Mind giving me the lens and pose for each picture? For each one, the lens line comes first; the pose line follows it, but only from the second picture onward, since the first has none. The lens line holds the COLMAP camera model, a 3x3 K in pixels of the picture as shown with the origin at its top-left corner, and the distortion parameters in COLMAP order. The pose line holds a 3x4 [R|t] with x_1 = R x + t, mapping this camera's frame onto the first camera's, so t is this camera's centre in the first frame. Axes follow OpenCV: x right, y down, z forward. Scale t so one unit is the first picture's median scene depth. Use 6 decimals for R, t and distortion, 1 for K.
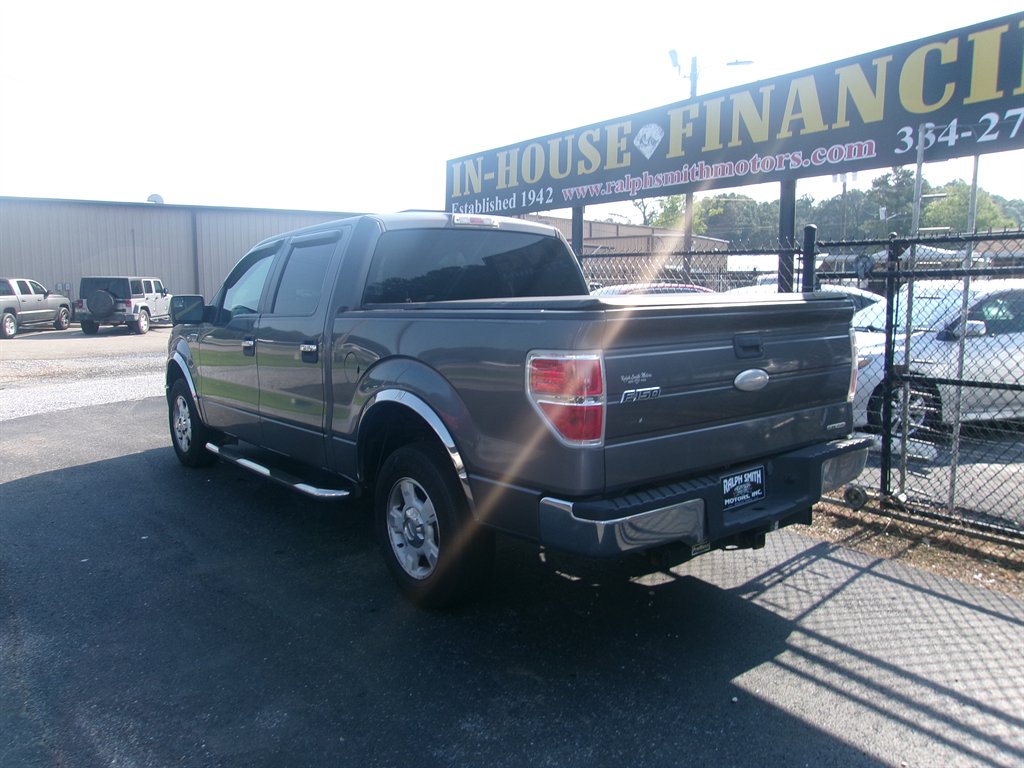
lens RADIAL K [[804.3, 0, 500.5], [0, 804.3, 380.8], [0, 0, 1]] dist [-0.049266, 0.097533]
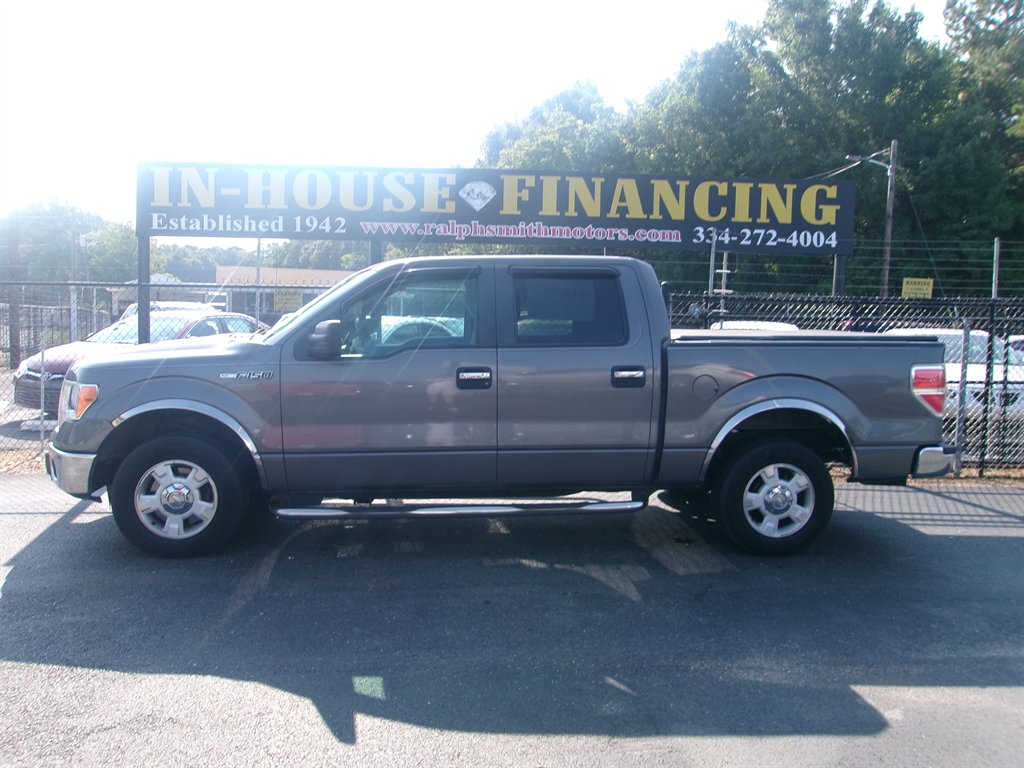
lens RADIAL K [[804.3, 0, 500.5], [0, 804.3, 380.8], [0, 0, 1]] dist [-0.049266, 0.097533]
pose [[0.536255, -0.046495, 0.842774, -1.102611], [0.073517, 0.997260, 0.008239, -0.048062], [-0.840848, 0.057540, 0.538204, 0.481302]]
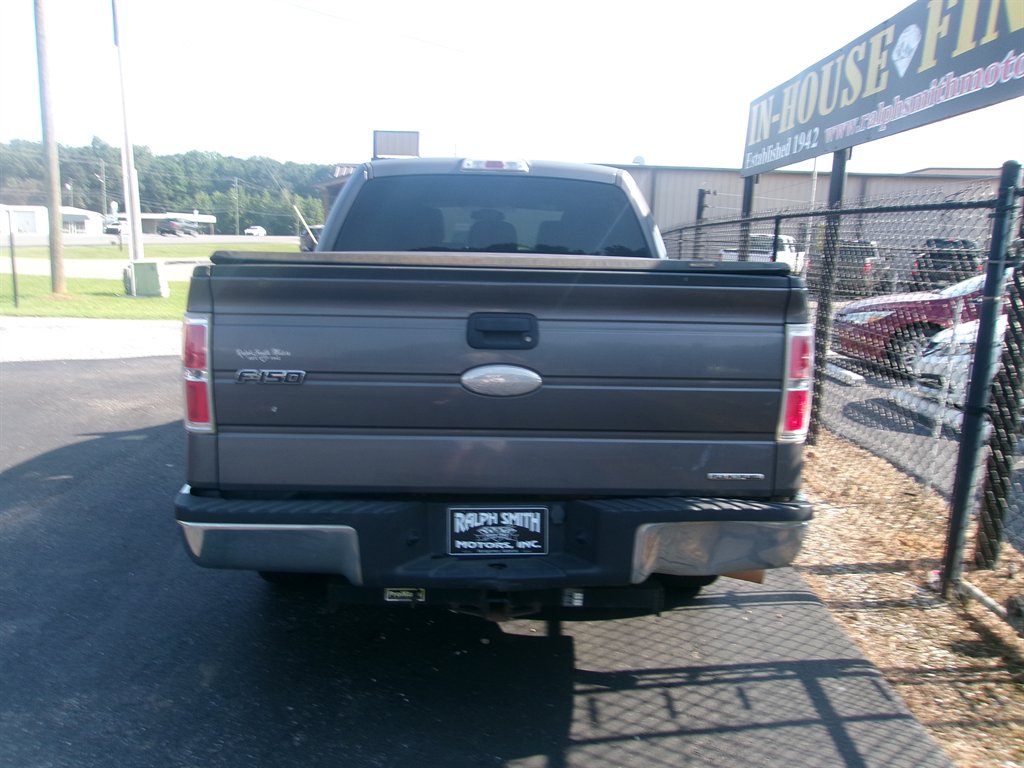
lens RADIAL K [[798.7, 0, 496.0], [0, 798.7, 381.1], [0, 0, 1]] dist [-0.013104, 0.047318]
pose [[0.809730, 0.130162, -0.572185, 0.460107], [-0.104317, 0.991487, 0.077921, -0.035495], [0.577456, -0.003406, 0.816415, 0.282431]]
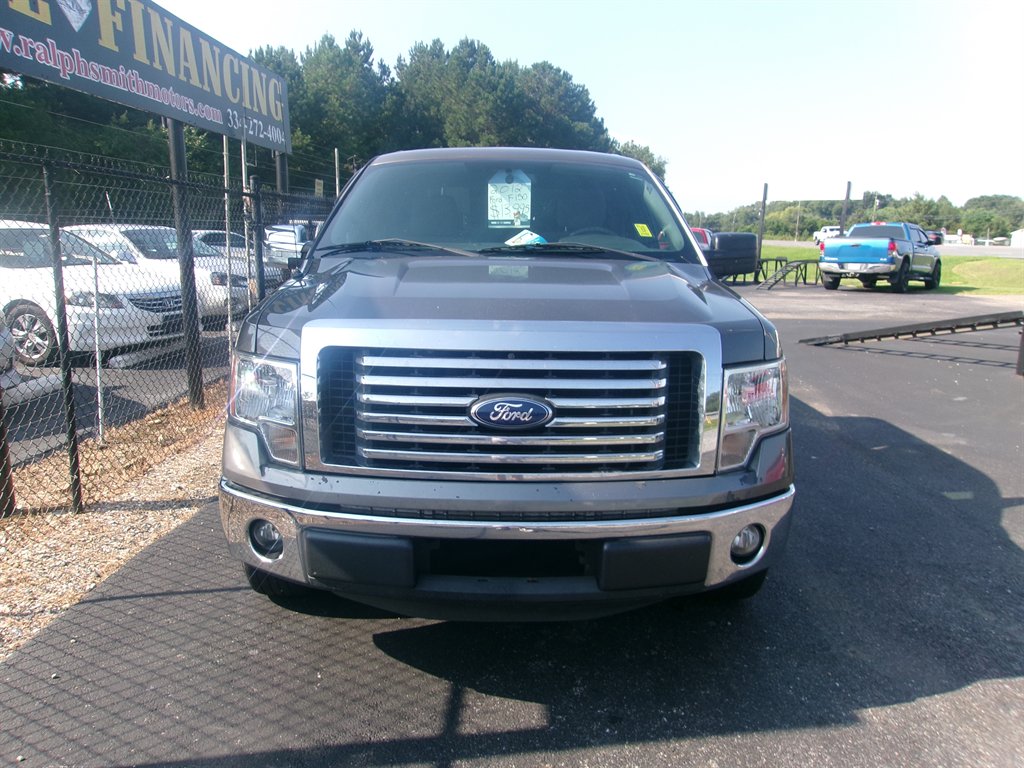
lens RADIAL K [[805.3, 0, 500.4], [0, 805.3, 380.0], [0, 0, 1]] dist [-0.042570, 0.089027]
pose [[-0.792731, -0.111587, 0.599271, -0.745758], [0.069620, 0.960095, 0.270869, -0.209383], [-0.605583, 0.256447, -0.753329, 1.881713]]
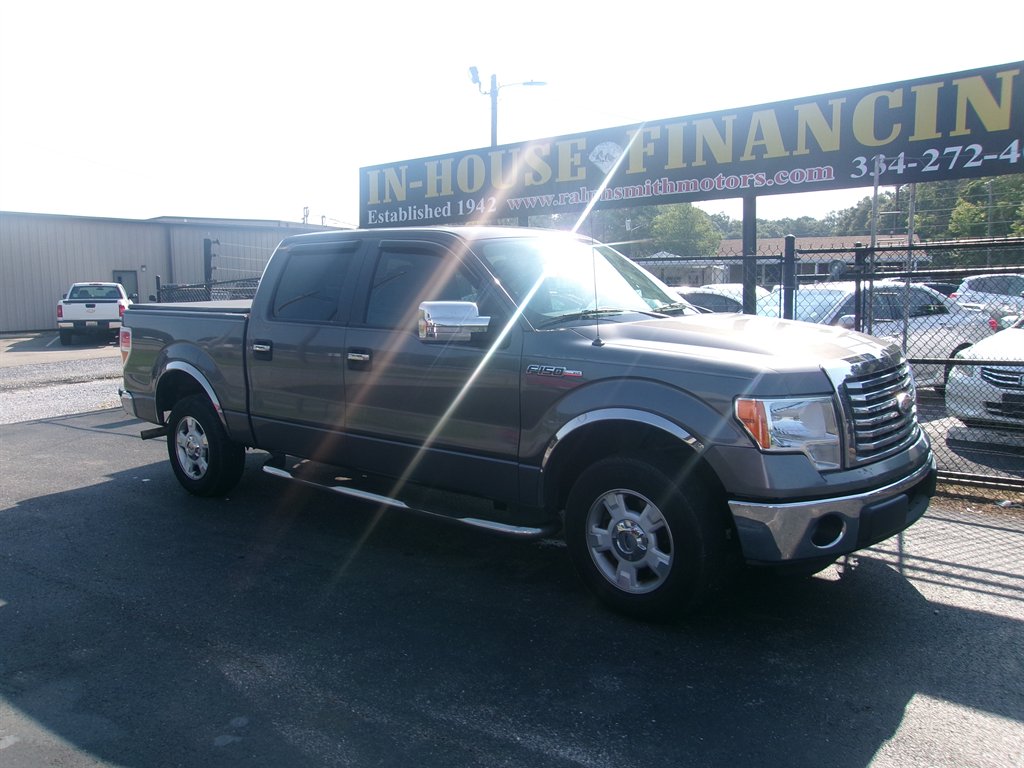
lens RADIAL K [[804.3, 0, 500.5], [0, 804.3, 380.8], [0, 0, 1]] dist [-0.049266, 0.097533]
pose [[0.952671, -0.045259, 0.300614, -0.407141], [0.048360, 0.998826, -0.002879, 0.004114], [-0.300131, 0.017280, 0.953742, -0.000822]]
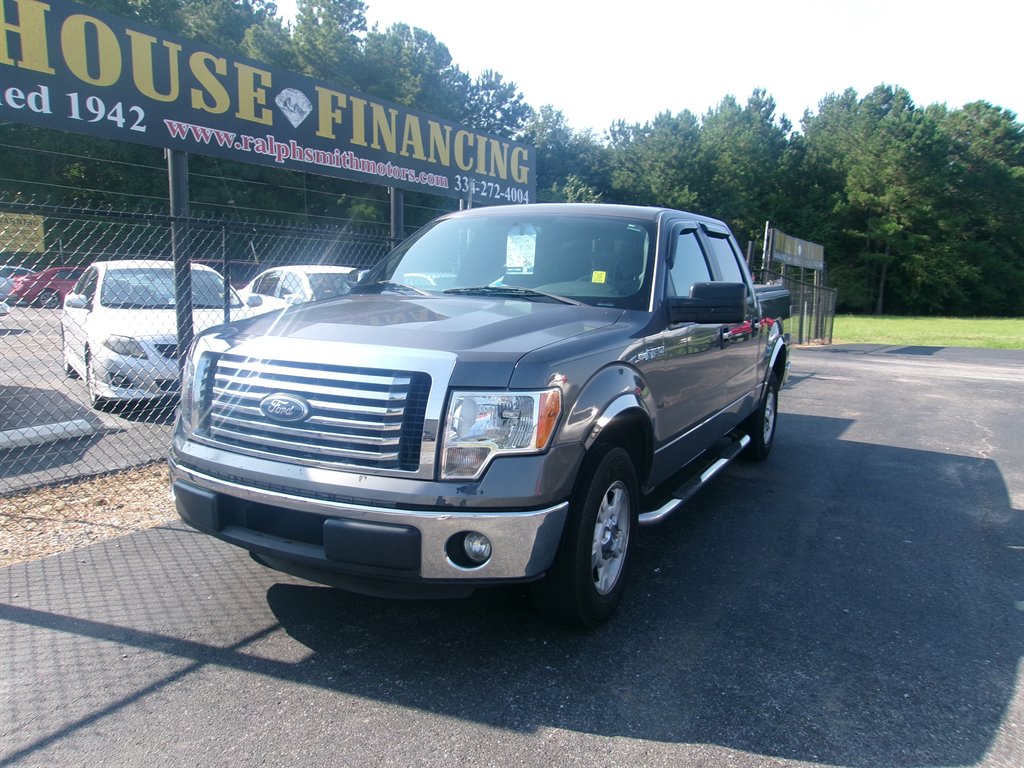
lens RADIAL K [[805.3, 0, 500.4], [0, 805.3, 380.0], [0, 0, 1]] dist [-0.042570, 0.089027]
pose [[-0.410021, -0.120886, 0.904030, -1.069442], [0.082322, 0.982227, 0.168680, -0.175605], [-0.908353, 0.143584, -0.392782, 1.631127]]
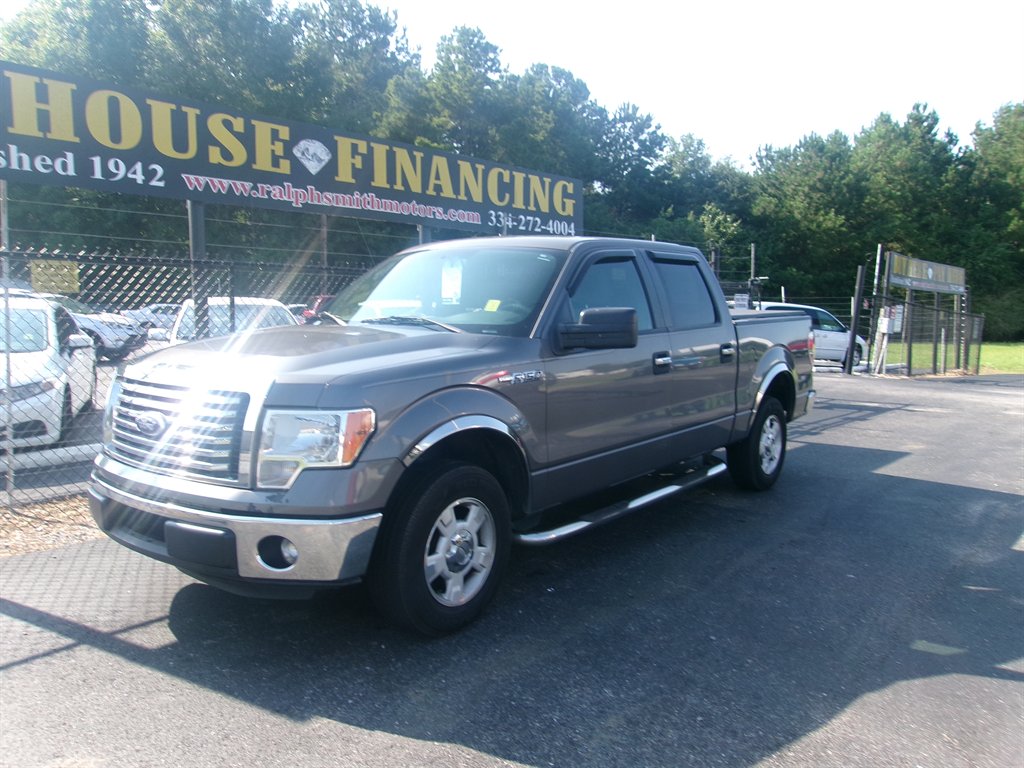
lens RADIAL K [[805.3, 0, 500.4], [0, 805.3, 380.0], [0, 0, 1]] dist [-0.042570, 0.089027]
pose [[-0.231618, -0.085445, 0.969047, -1.193566], [0.104791, 0.988147, 0.112176, -0.150860], [-0.967146, 0.127529, -0.219919, 1.409246]]
